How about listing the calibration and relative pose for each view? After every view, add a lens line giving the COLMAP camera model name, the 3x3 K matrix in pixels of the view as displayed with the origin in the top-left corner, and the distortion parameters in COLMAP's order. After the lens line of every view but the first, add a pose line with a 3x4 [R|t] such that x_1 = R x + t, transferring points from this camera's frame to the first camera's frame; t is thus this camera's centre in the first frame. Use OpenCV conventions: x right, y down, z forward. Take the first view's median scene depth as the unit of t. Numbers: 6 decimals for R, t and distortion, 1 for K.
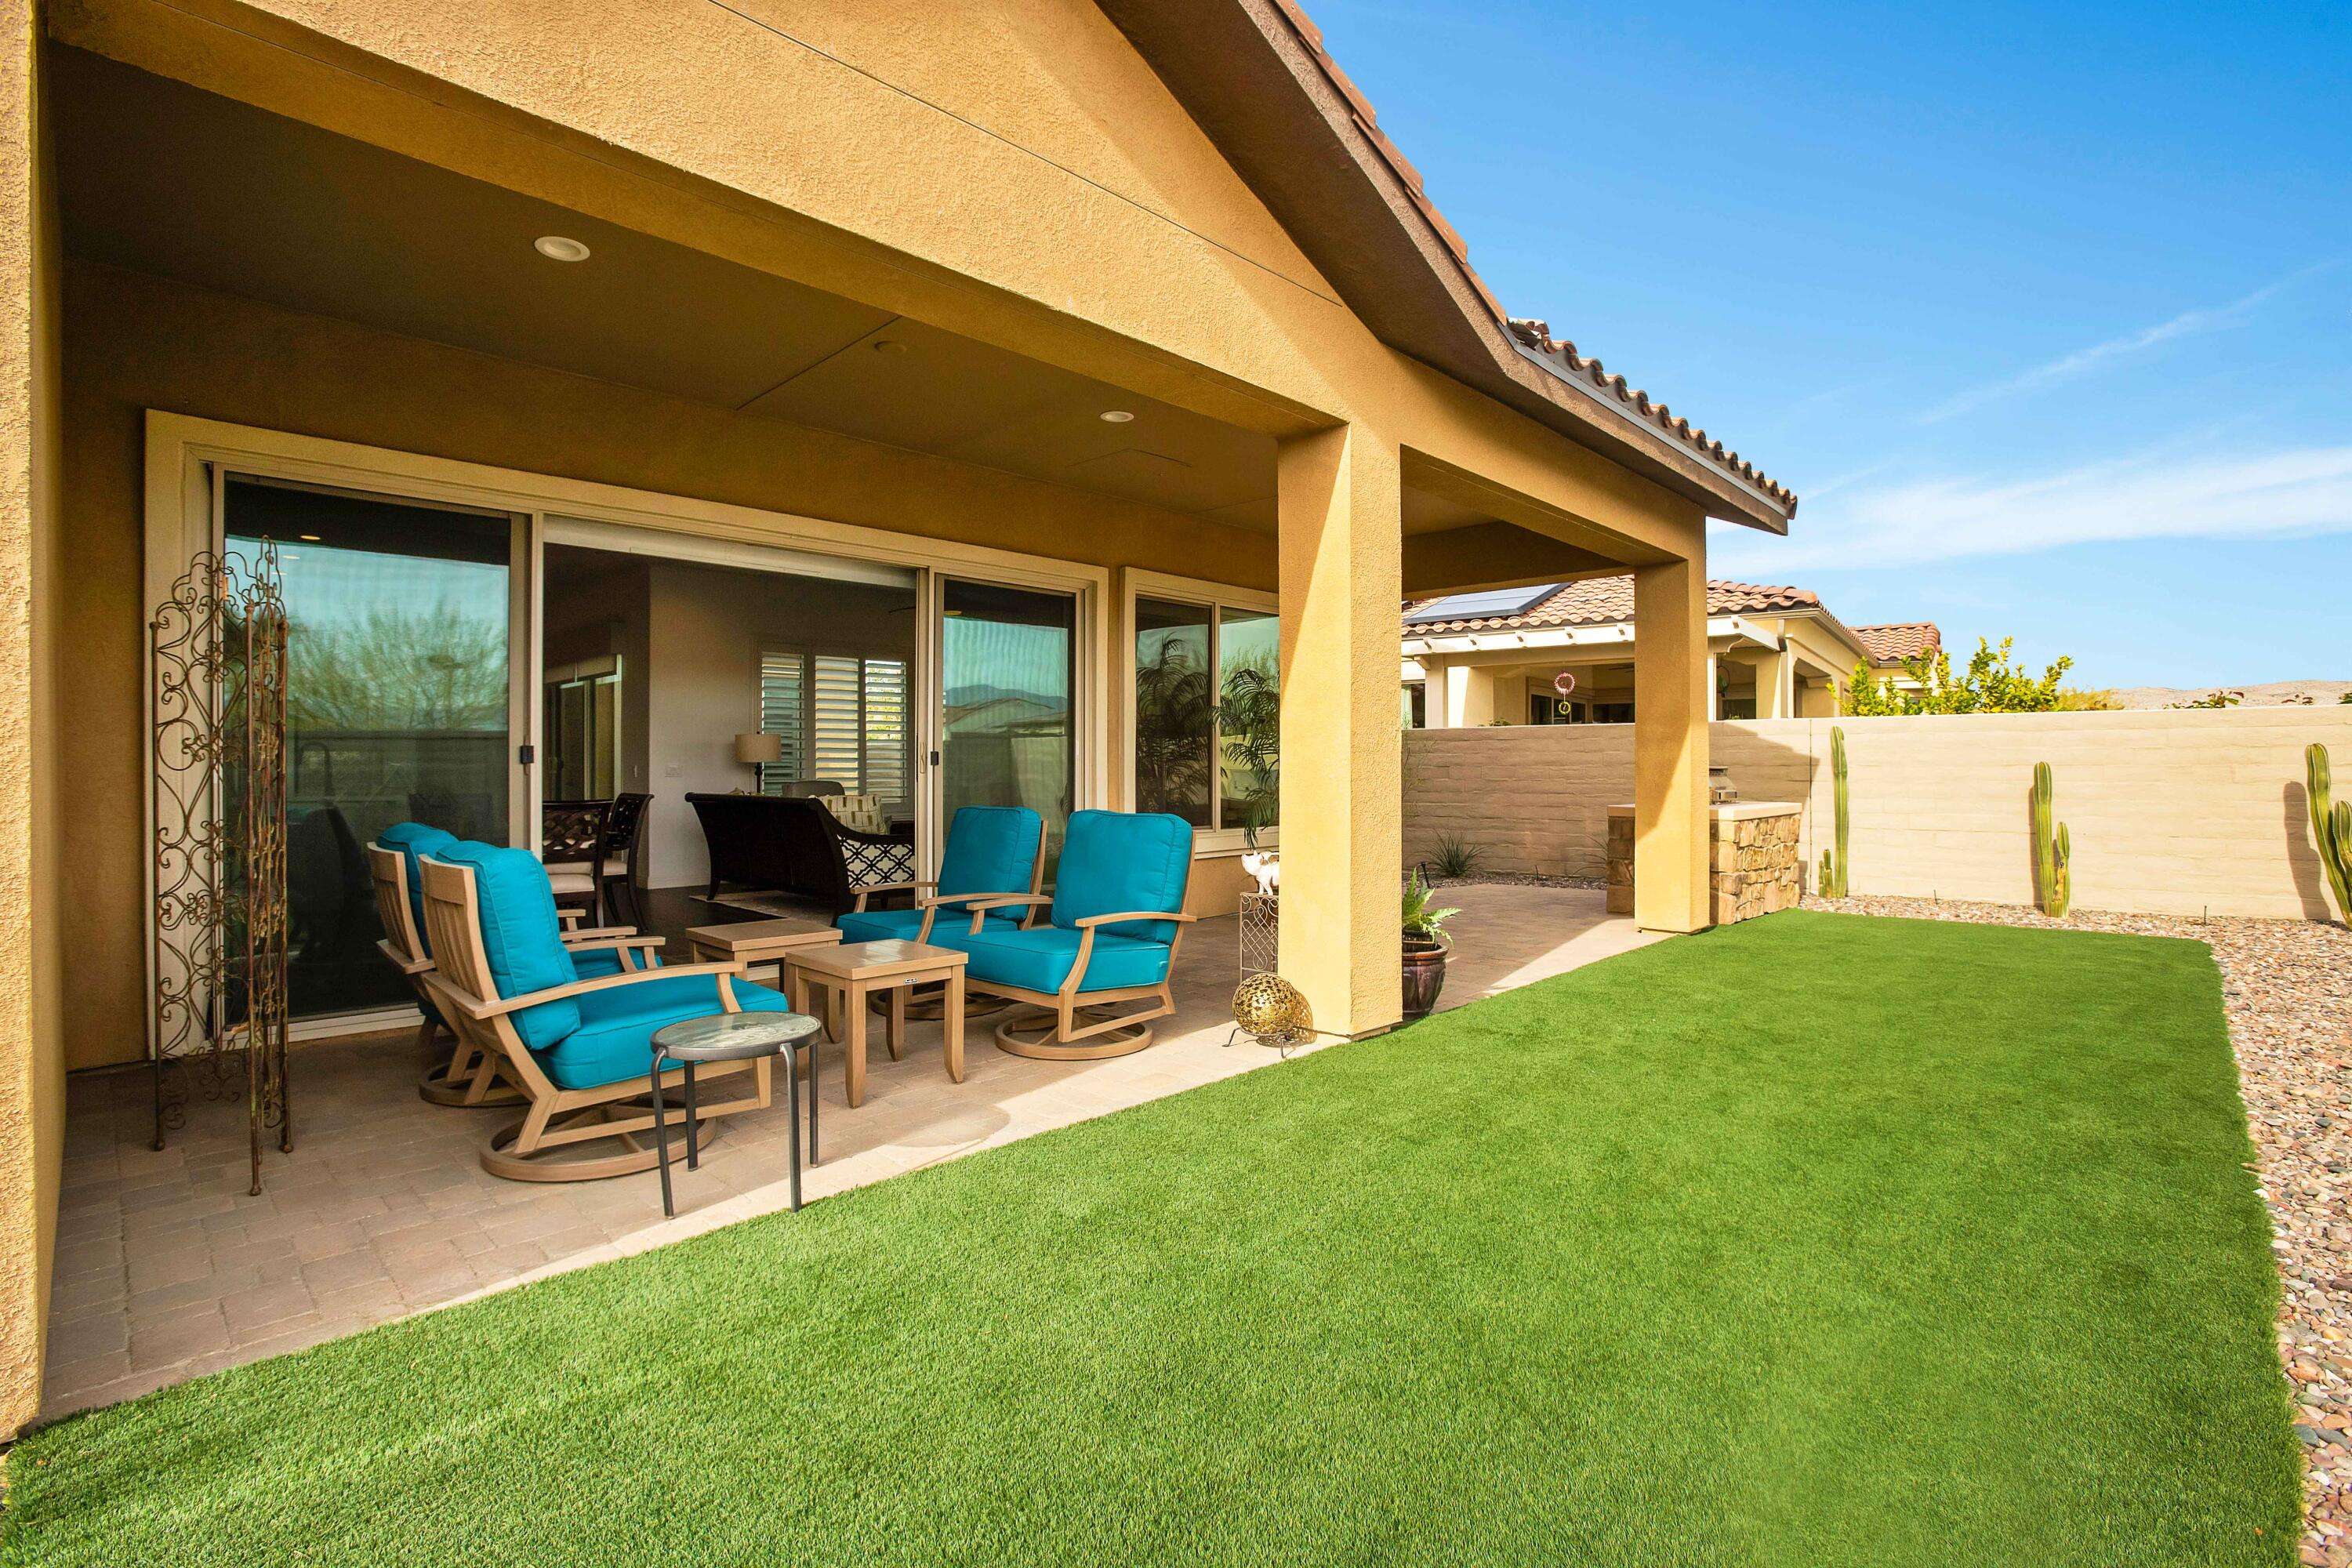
lens RADIAL K [[1084.0, 0, 1178.8], [0, 1084.0, 771.4], [0, 0, 1]] dist [-0.053073, 0.026347]
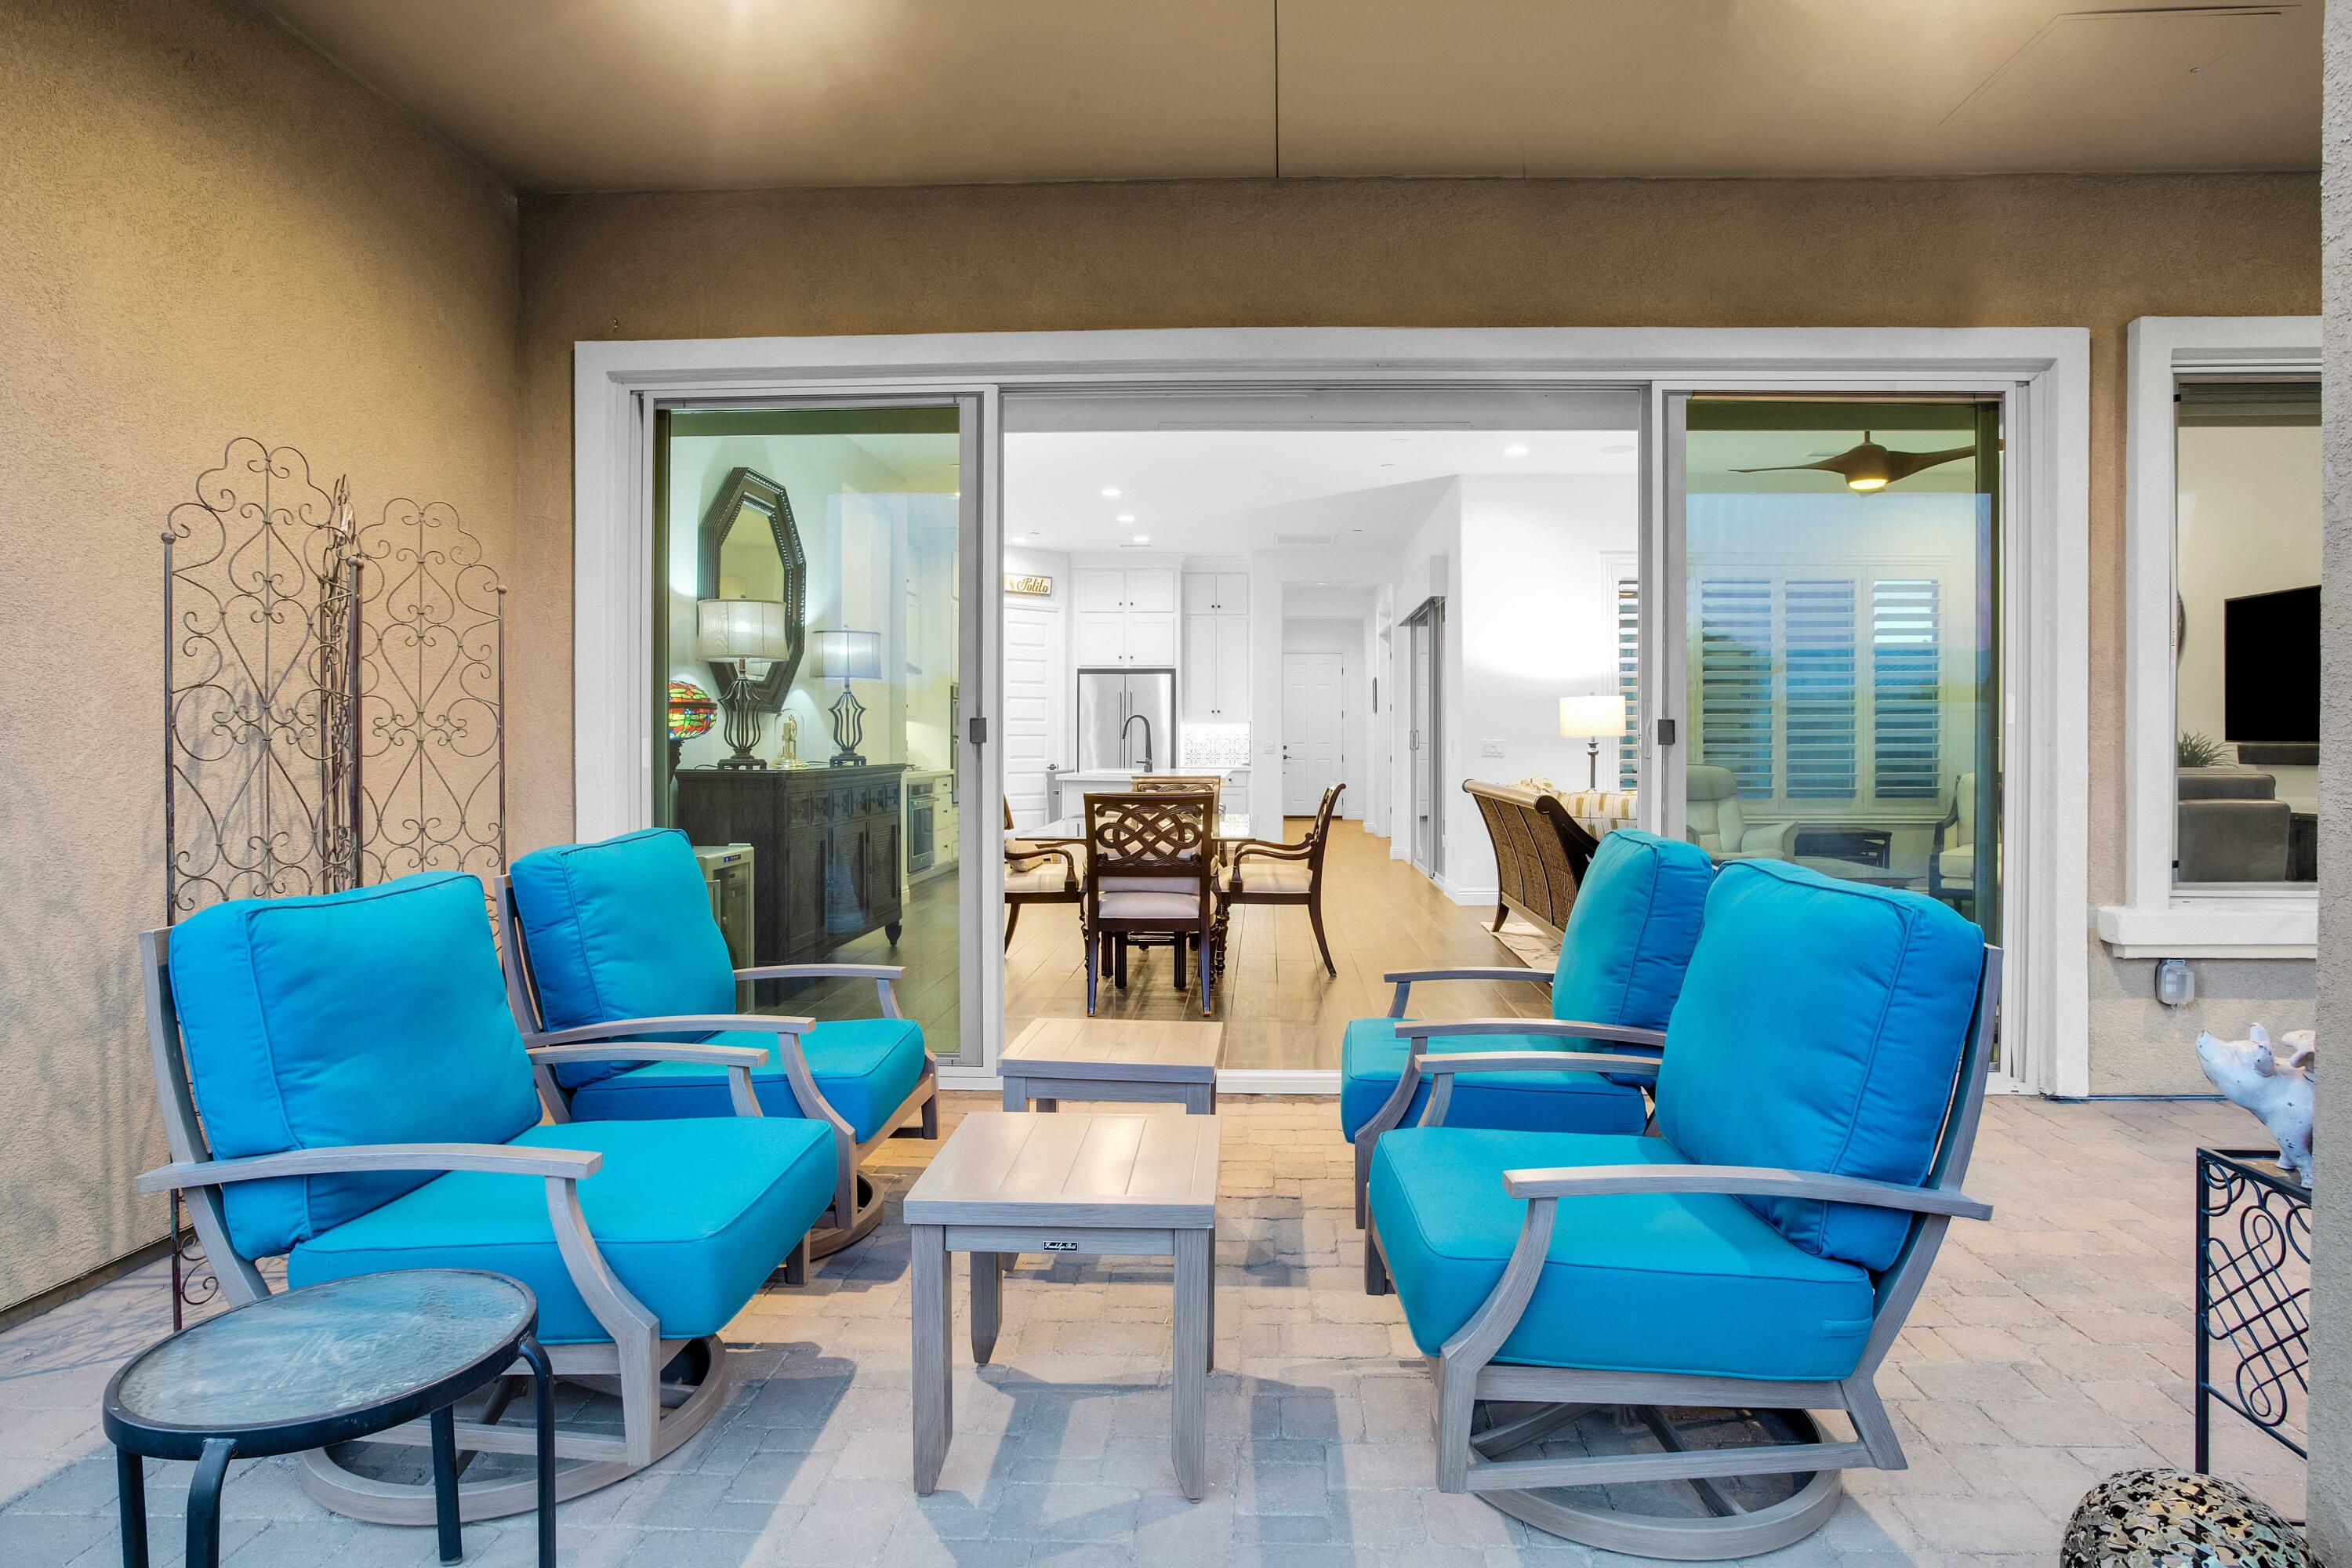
lens RADIAL K [[1298.7, 0, 1204.7], [0, 1298.7, 780.0], [0, 0, 1]] dist [-0.042937, -0.000220]
pose [[0.675997, 0.022419, -0.736563, 0.146662], [-0.001025, 0.999565, 0.029483, -0.009482], [0.736904, -0.019176, 0.675726, 0.591267]]
